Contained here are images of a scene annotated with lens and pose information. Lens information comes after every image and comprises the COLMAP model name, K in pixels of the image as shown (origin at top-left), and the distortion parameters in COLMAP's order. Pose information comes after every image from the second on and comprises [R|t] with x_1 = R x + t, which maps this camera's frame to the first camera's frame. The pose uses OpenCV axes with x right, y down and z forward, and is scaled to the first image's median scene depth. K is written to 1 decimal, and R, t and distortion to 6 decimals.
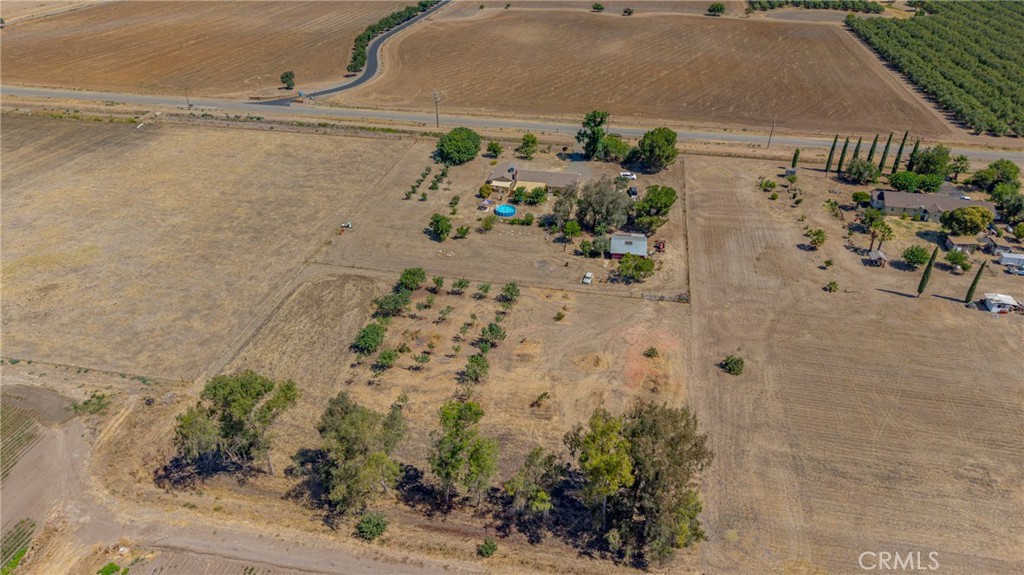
lens RADIAL K [[685.0, 0, 512.0], [0, 685.0, 287.5], [0, 0, 1]] dist [0.022247, -0.019679]
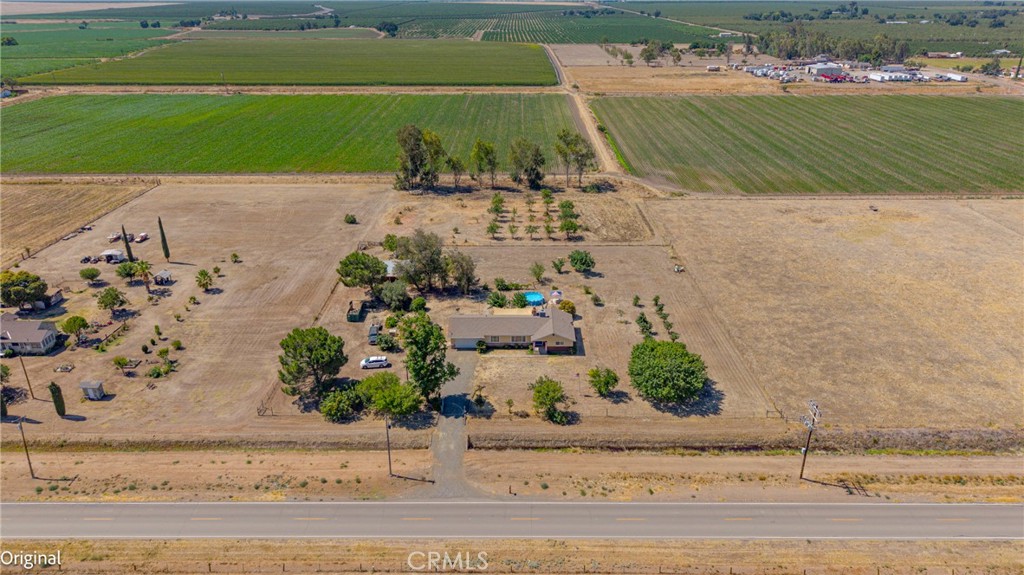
lens RADIAL K [[685.0, 0, 512.0], [0, 685.0, 287.5], [0, 0, 1]] dist [0.022247, -0.019679]
pose [[-0.981101, 0.077374, -0.177354, 0.153681], [-0.099365, 0.585030, 0.804901, -0.749194], [0.166036, 0.807312, -0.566285, 1.361506]]
